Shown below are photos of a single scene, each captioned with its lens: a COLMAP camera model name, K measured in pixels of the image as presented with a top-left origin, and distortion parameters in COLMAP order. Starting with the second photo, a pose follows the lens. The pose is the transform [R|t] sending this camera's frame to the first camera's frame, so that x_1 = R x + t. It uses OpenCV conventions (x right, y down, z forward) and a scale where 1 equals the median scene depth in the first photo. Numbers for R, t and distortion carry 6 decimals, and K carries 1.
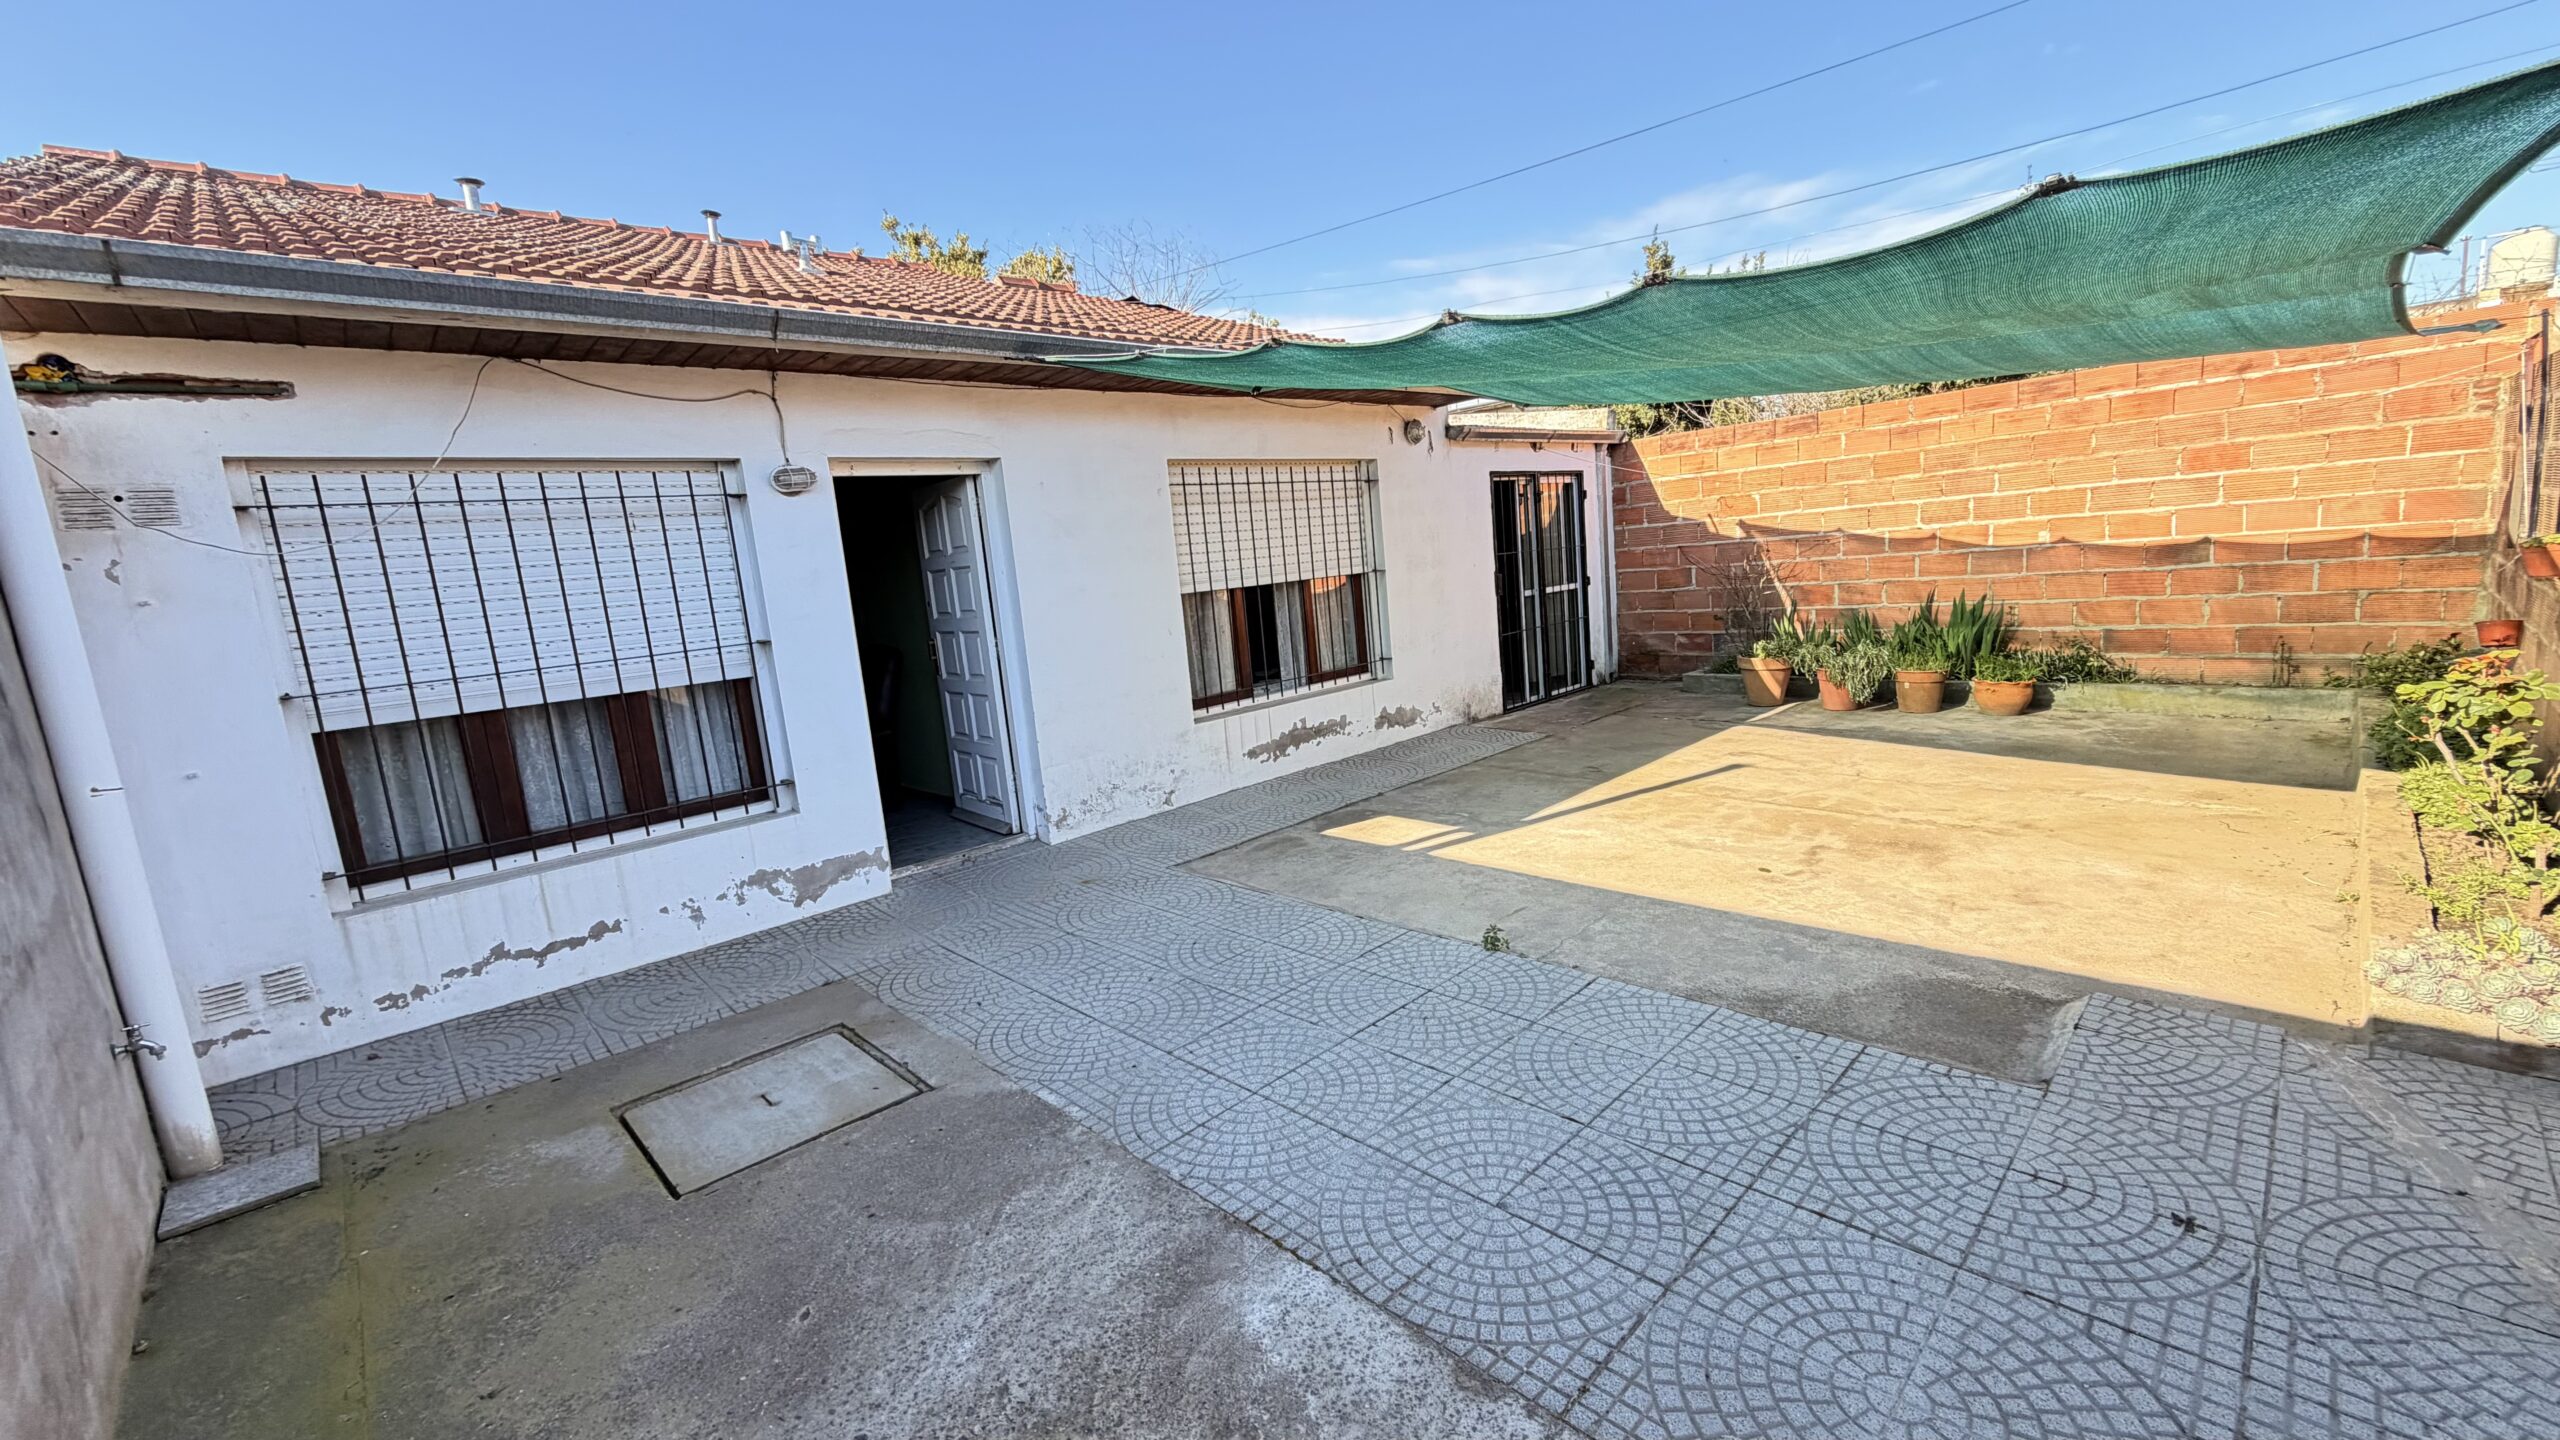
lens RADIAL K [[1012.0, 0, 1273.7], [0, 1012.0, 717.1], [0, 0, 1]] dist [-0.001118, -0.000086]
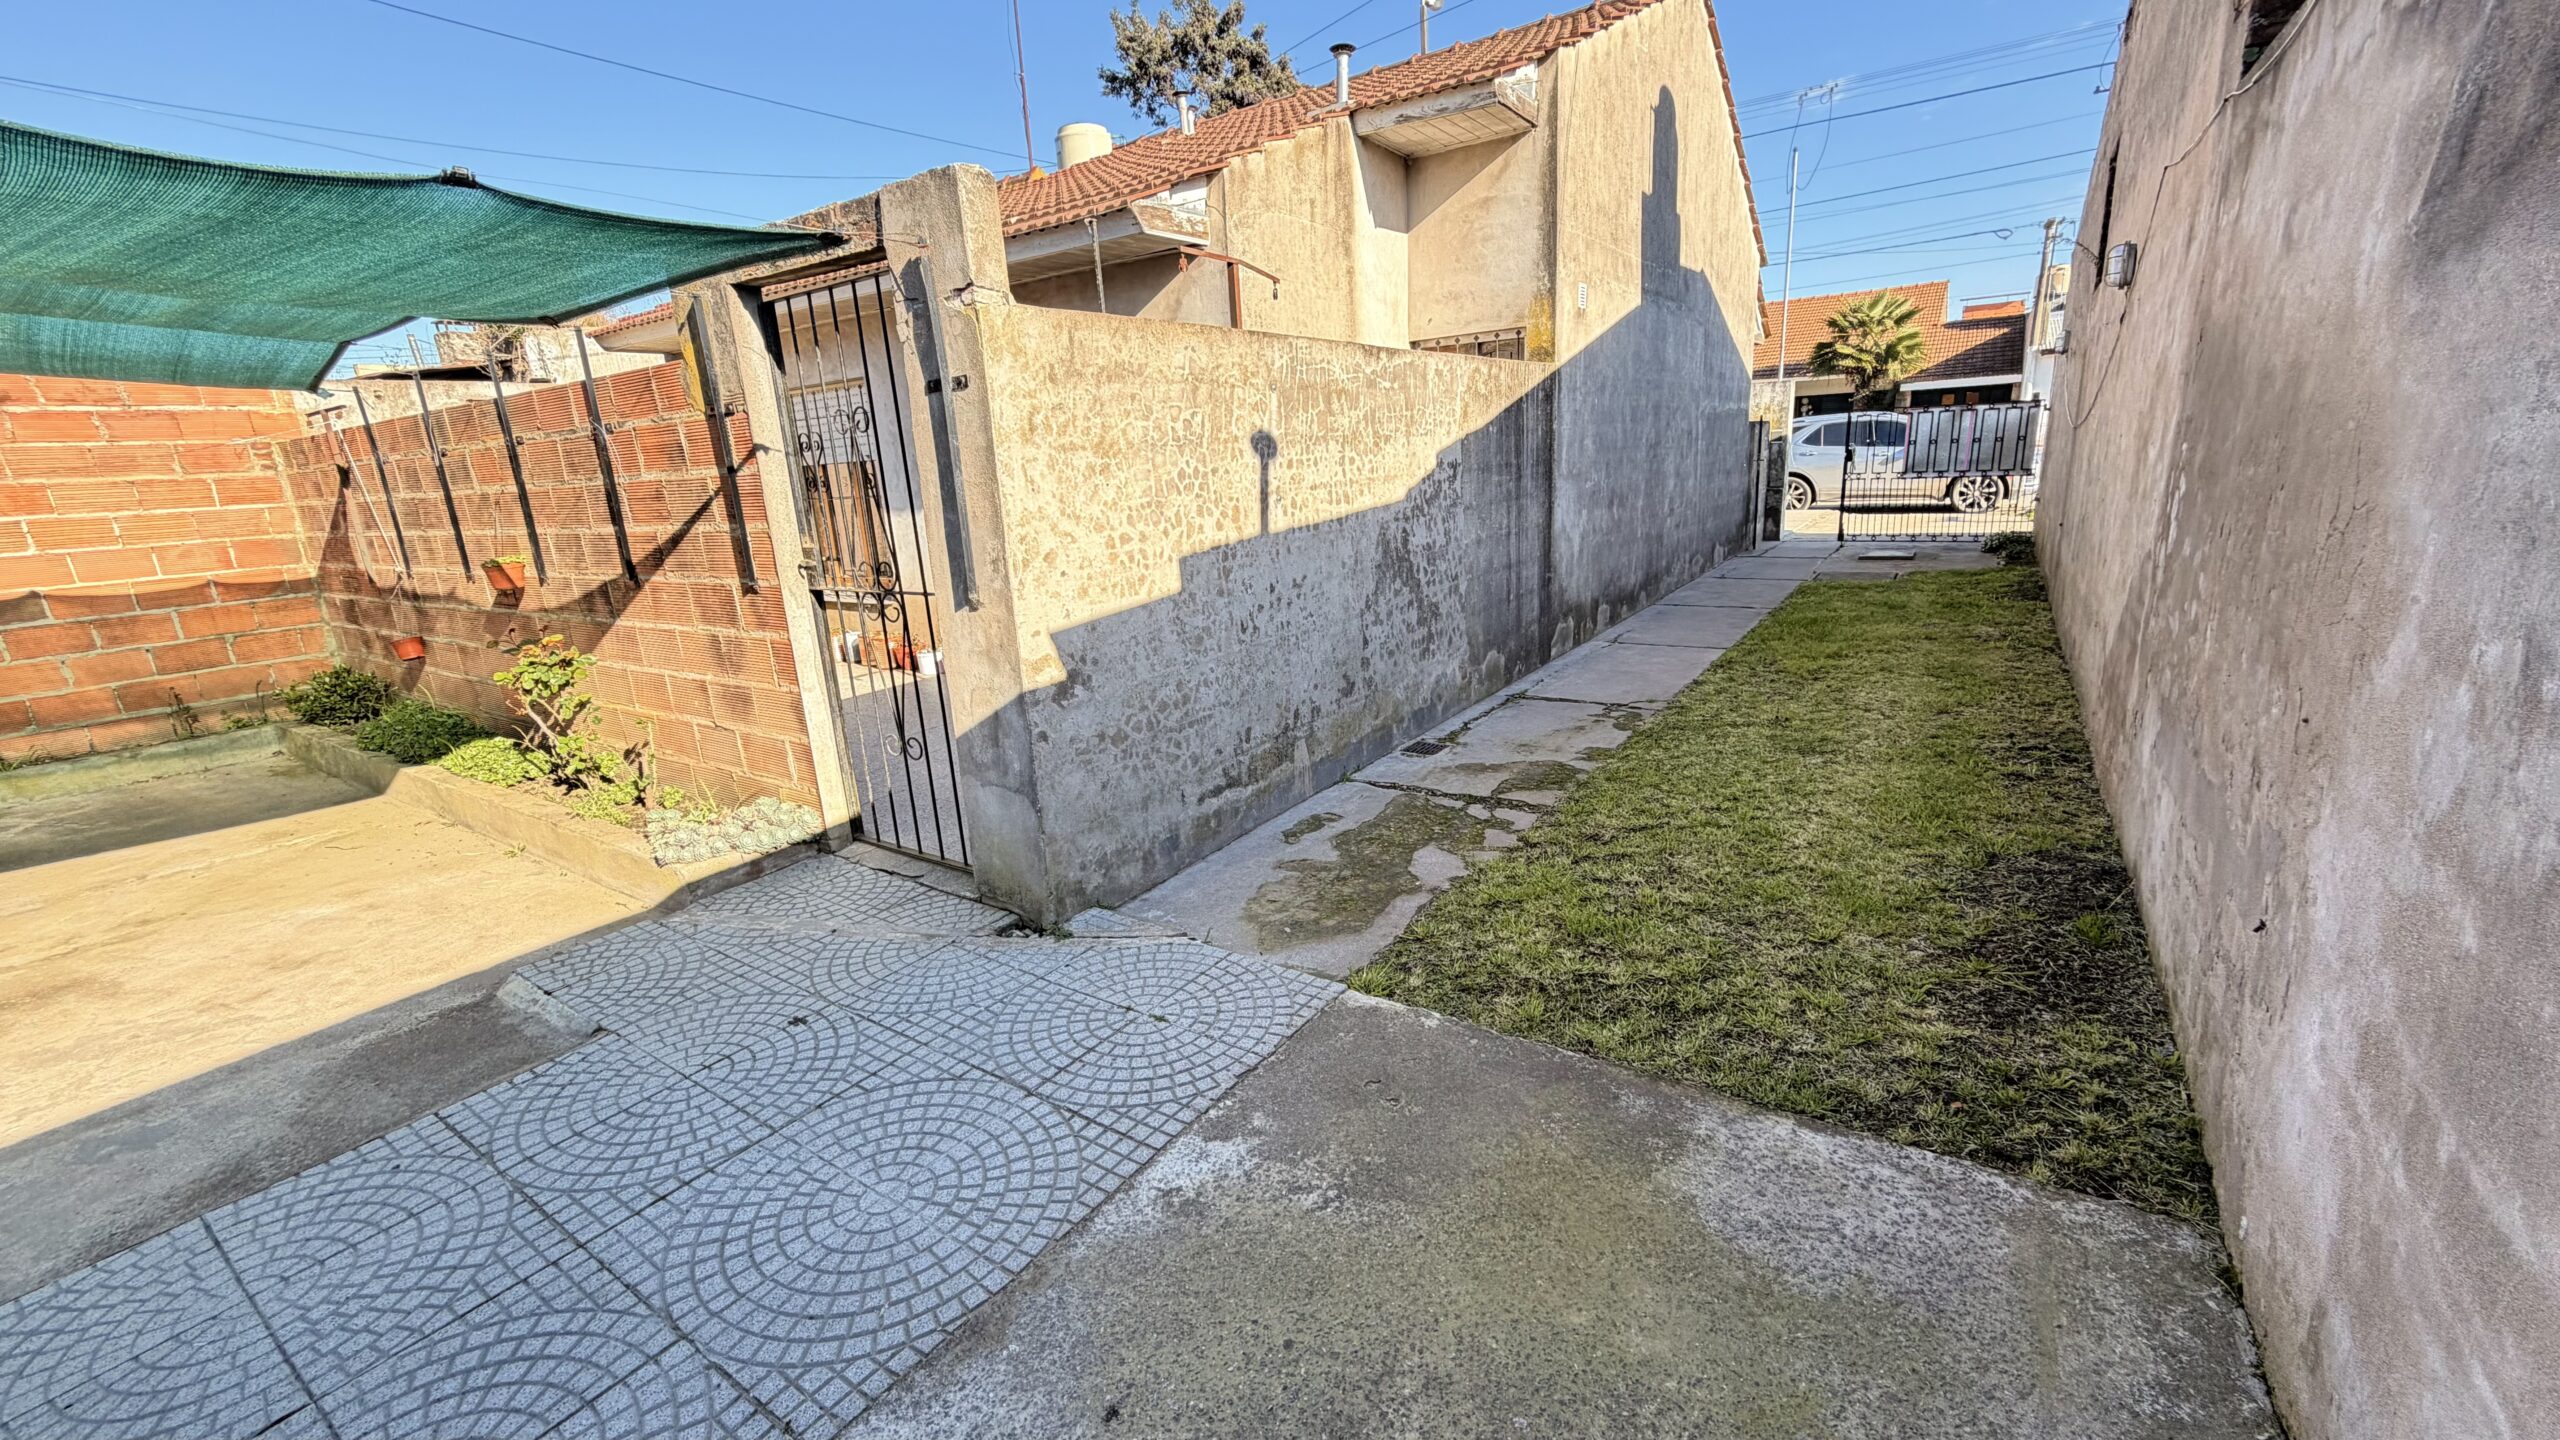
lens RADIAL K [[1012.0, 0, 1272.1], [0, 1012.0, 720.7], [0, 0, 1]] dist [-0.001118, -0.000086]
pose [[-0.200395, -0.148941, 0.968328, -0.217636], [0.223405, 0.955390, 0.193184, -0.002656], [-0.953903, 0.255043, -0.158181, 0.227584]]
